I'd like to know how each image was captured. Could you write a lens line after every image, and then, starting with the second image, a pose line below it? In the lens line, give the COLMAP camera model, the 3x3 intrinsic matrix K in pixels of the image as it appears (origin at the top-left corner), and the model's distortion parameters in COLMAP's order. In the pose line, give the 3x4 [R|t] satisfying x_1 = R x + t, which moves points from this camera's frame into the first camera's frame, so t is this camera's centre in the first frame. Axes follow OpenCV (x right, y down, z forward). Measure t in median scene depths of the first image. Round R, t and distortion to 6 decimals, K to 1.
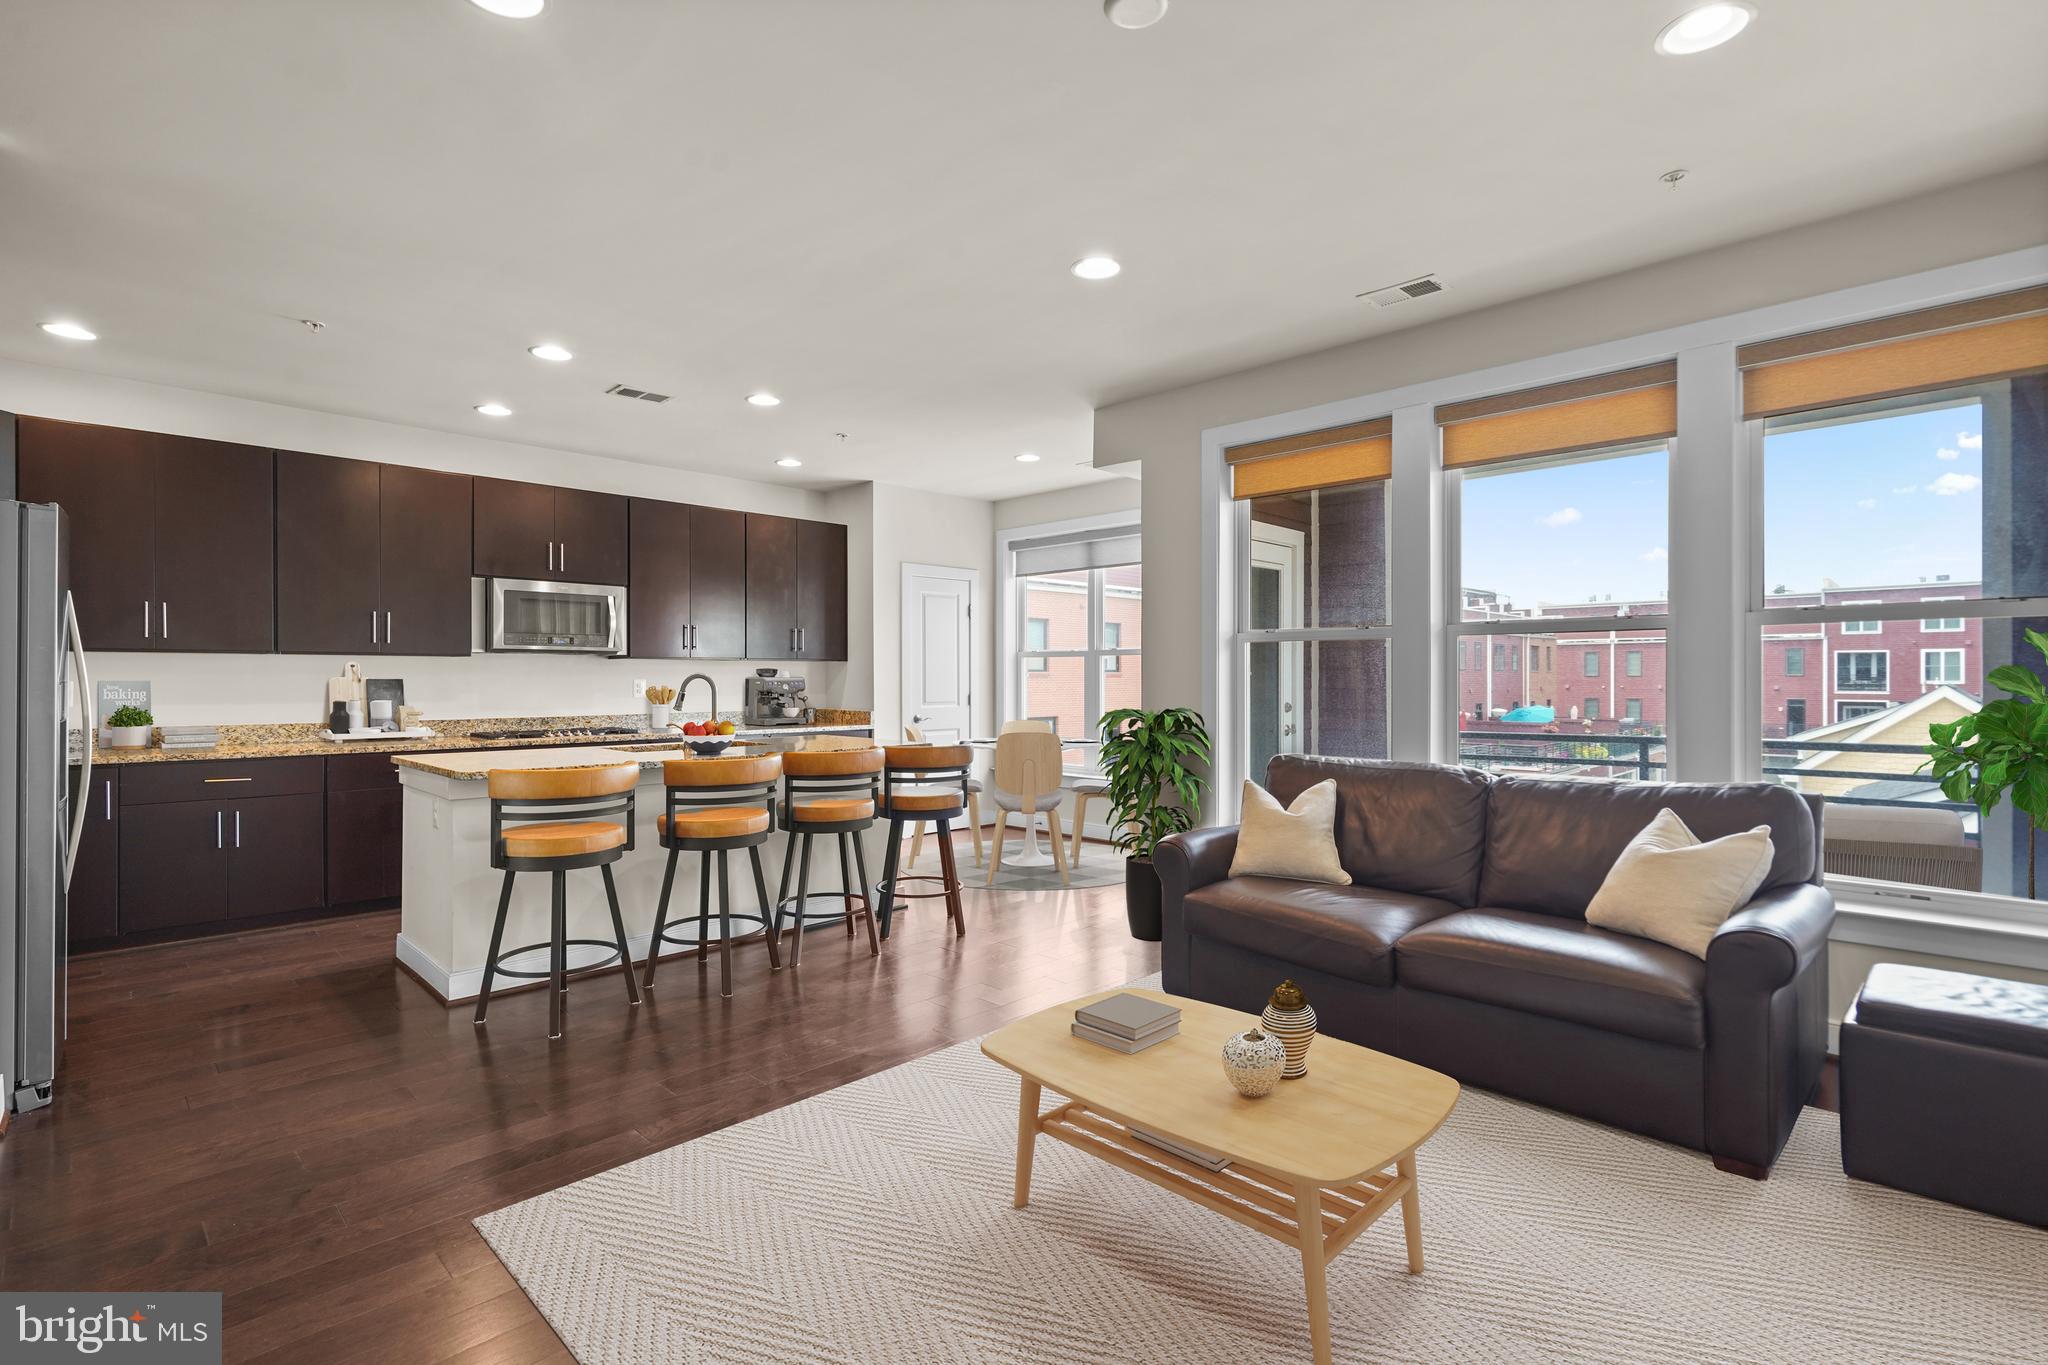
lens RADIAL K [[959.8, 0, 984.4], [0, 959.8, 684.2], [0, 0, 1]] dist [0.002354, 0.000289]
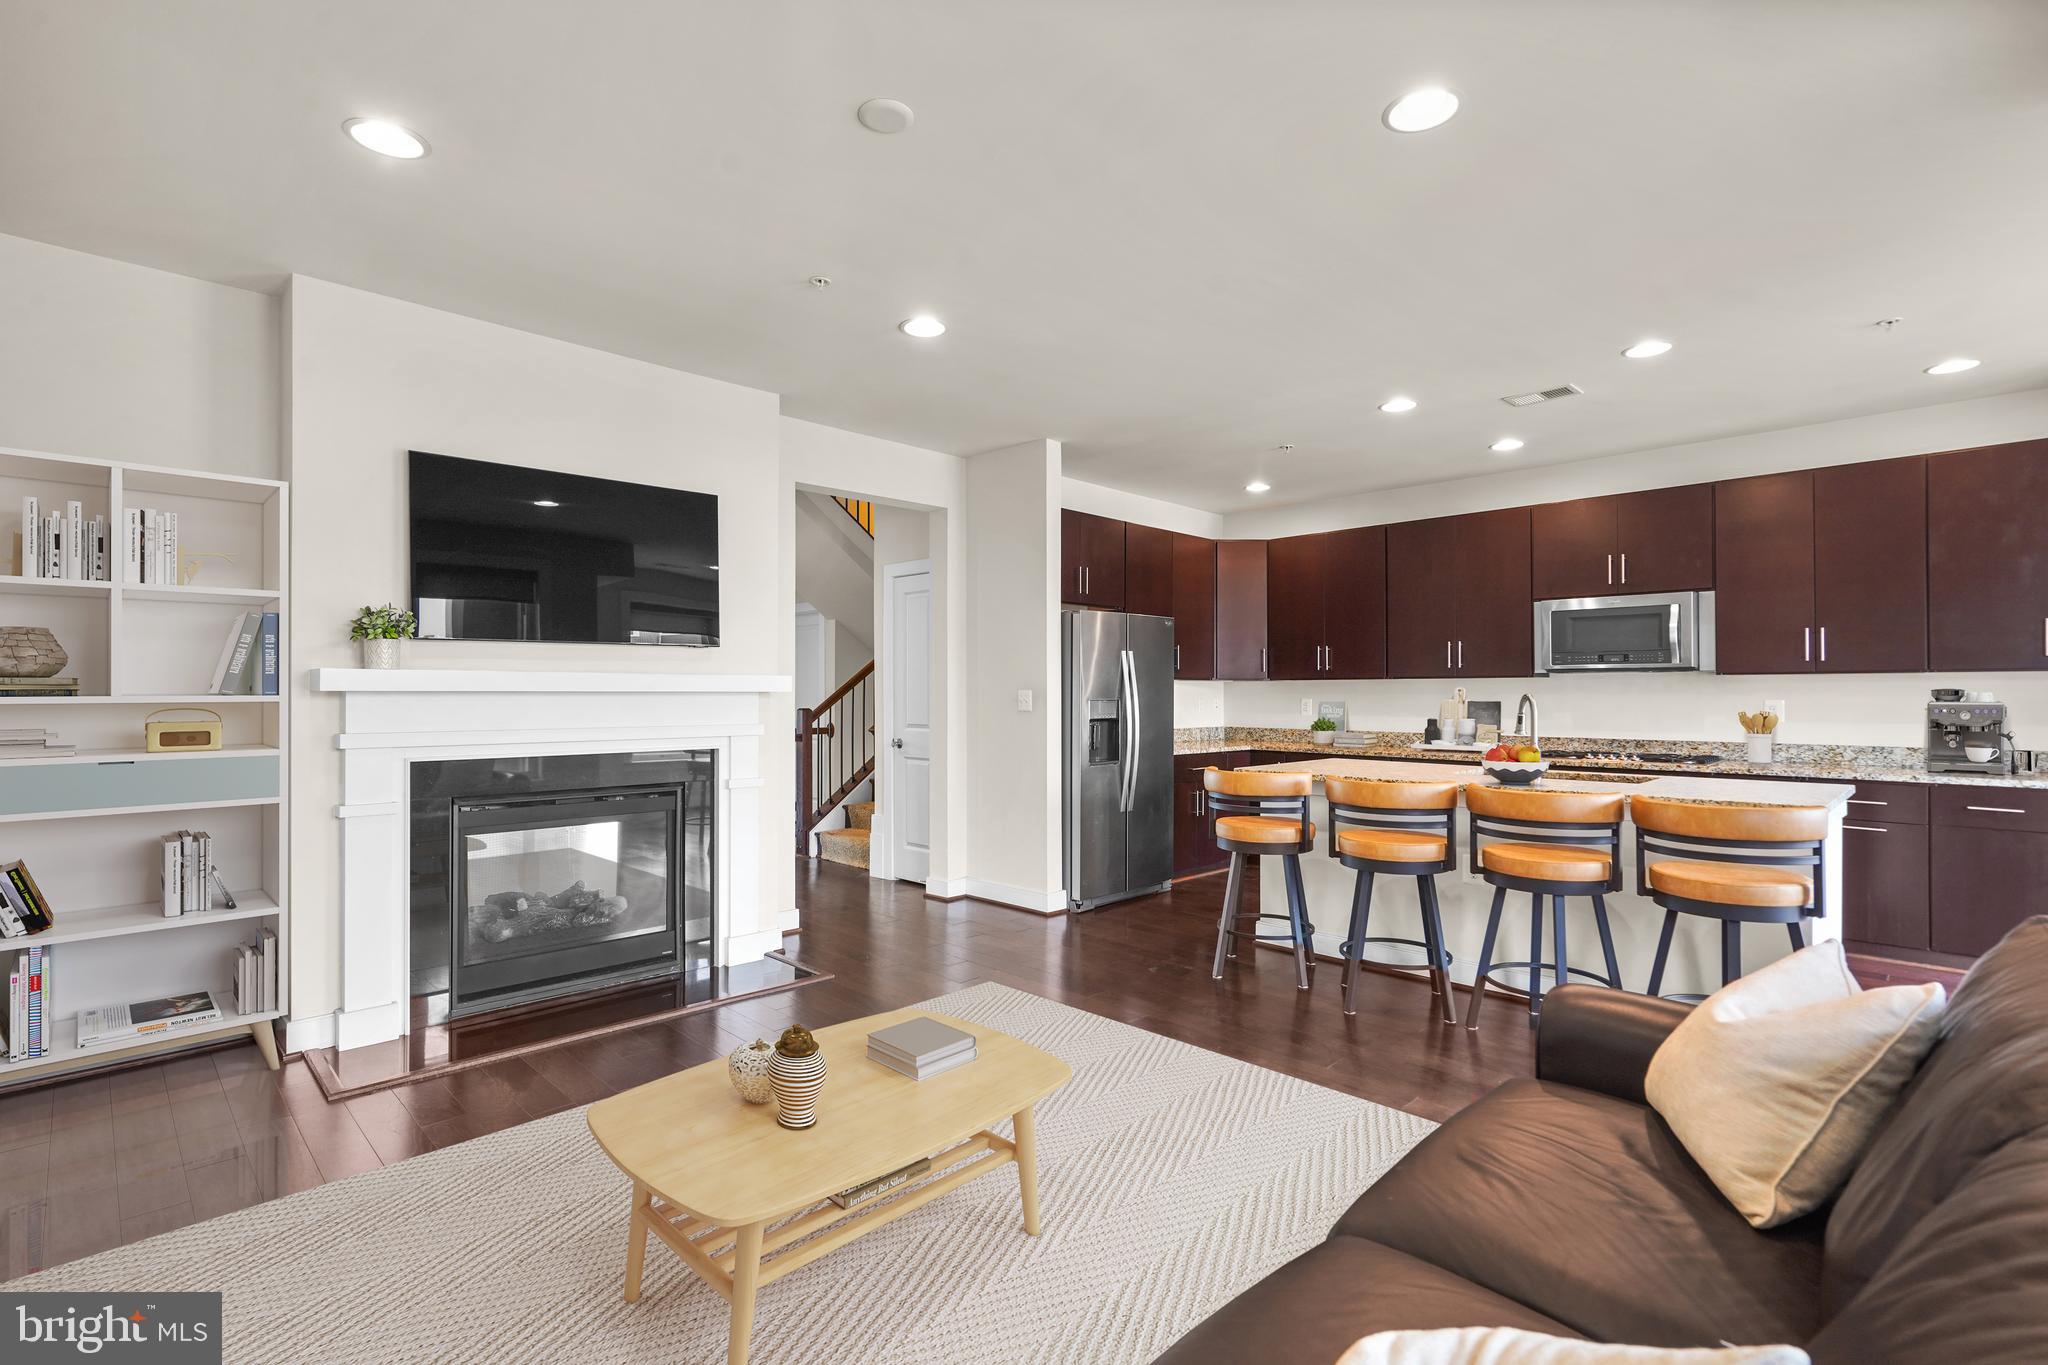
lens RADIAL K [[929.7, 0, 1024.0], [0, 929.7, 682.5], [0, 0, 1]] dist [-0.002064, 0.000136]
pose [[0.033689, -0.012056, -0.999360, 0.456011], [-0.006783, 0.999901, -0.012291, -0.006532], [0.999409, 0.007193, 0.033604, 0.400358]]
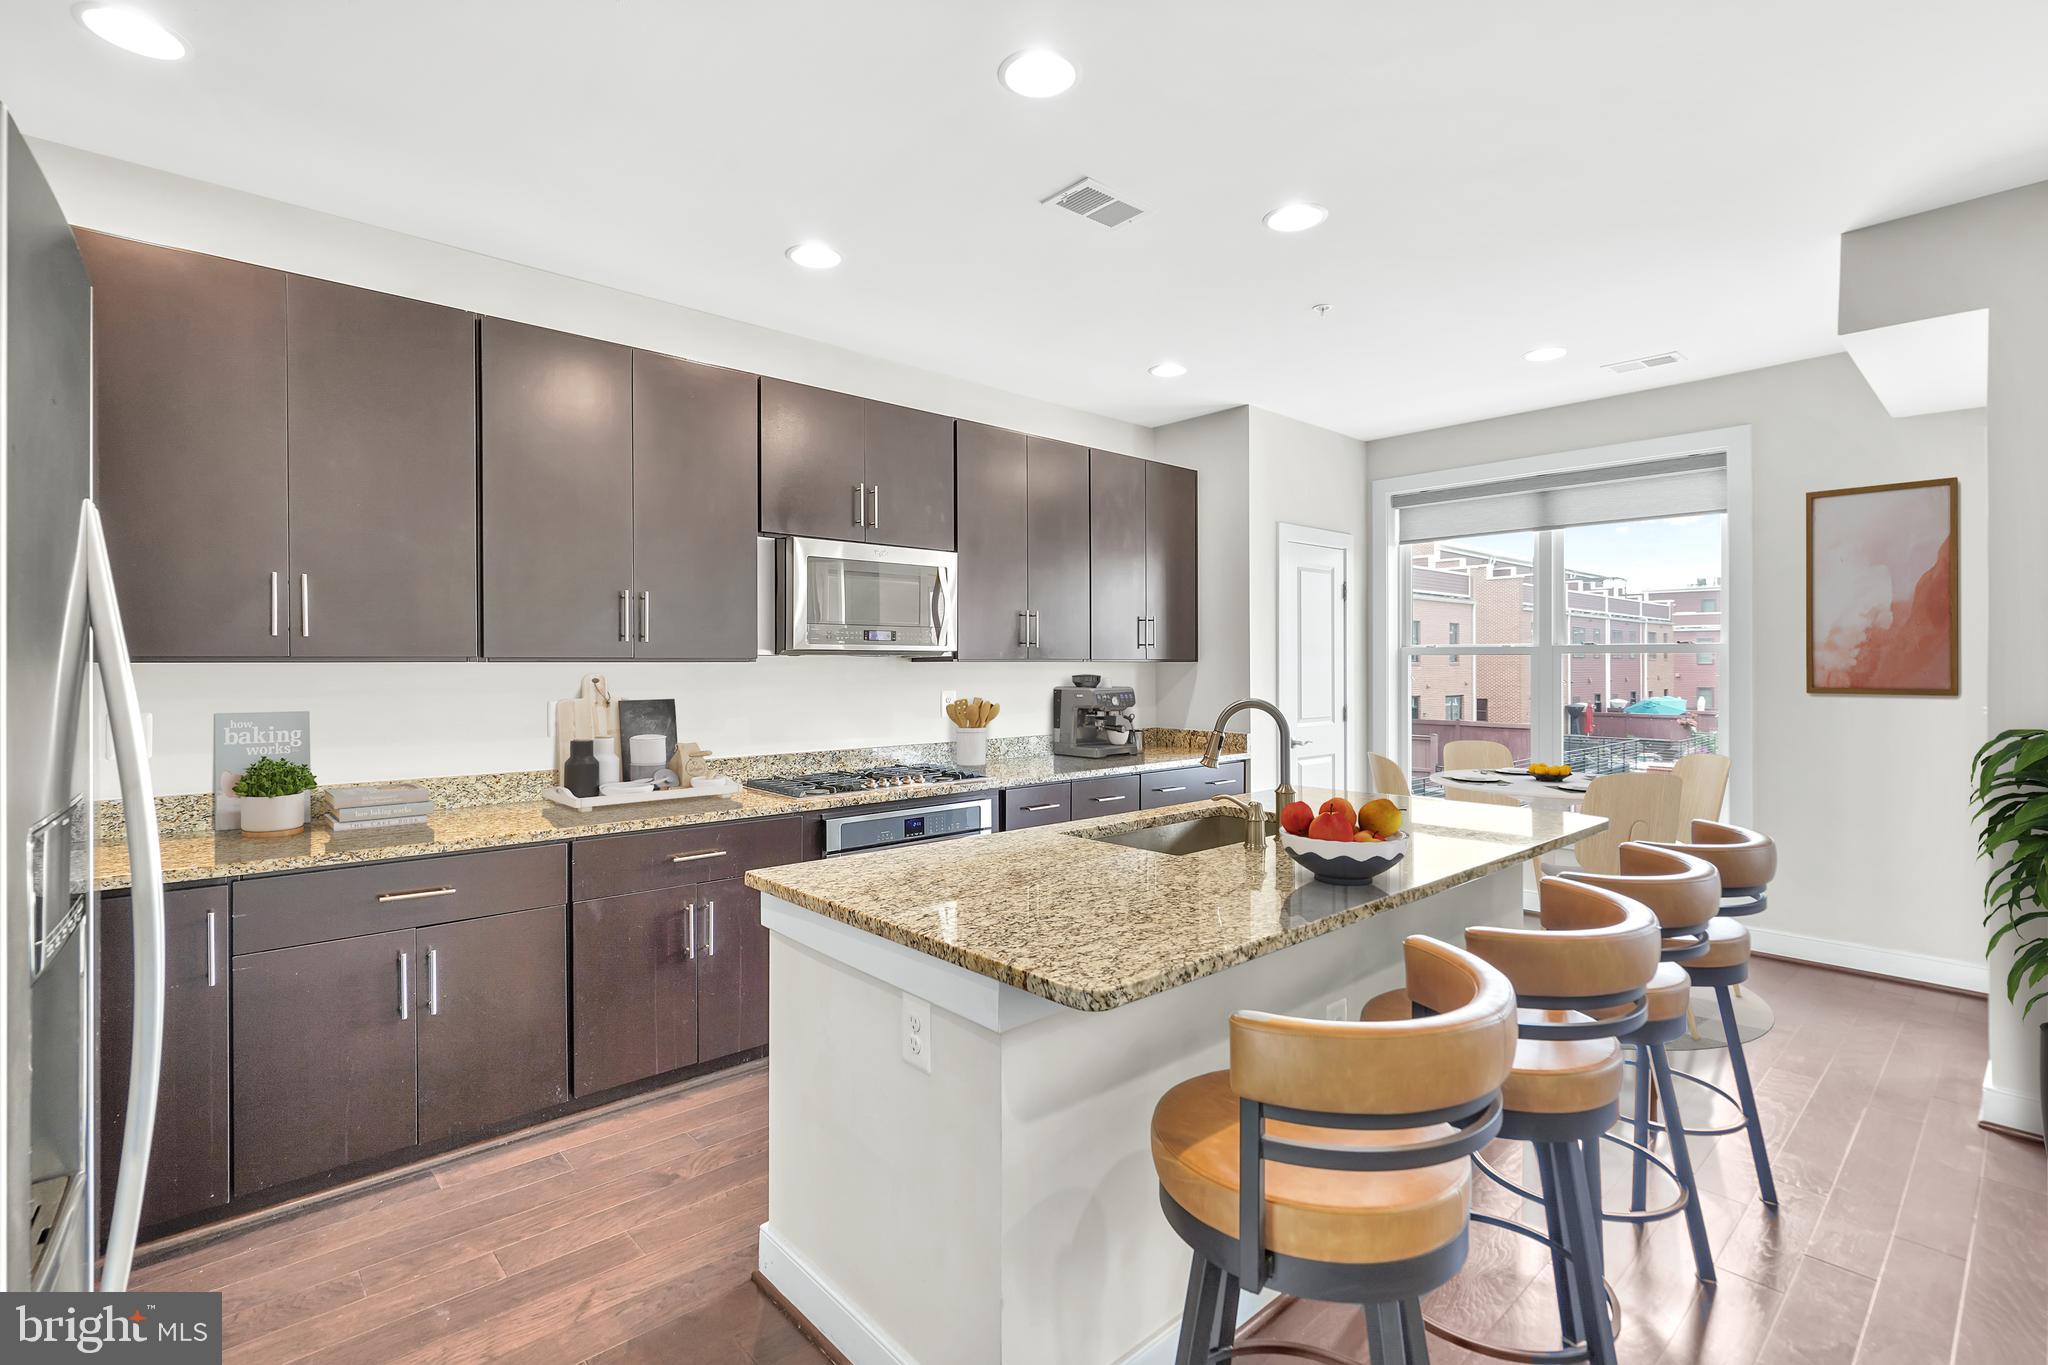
lens RADIAL K [[976.2, 0, 980.2], [0, 976.2, 669.7], [0, 0, 1]] dist [-0.004038, 0.000272]
pose [[0.999557, -0.003502, -0.029560, -0.363112], [0.003385, 0.999986, -0.003989, -0.020209], [0.029574, 0.003888, 0.999555, 0.351092]]
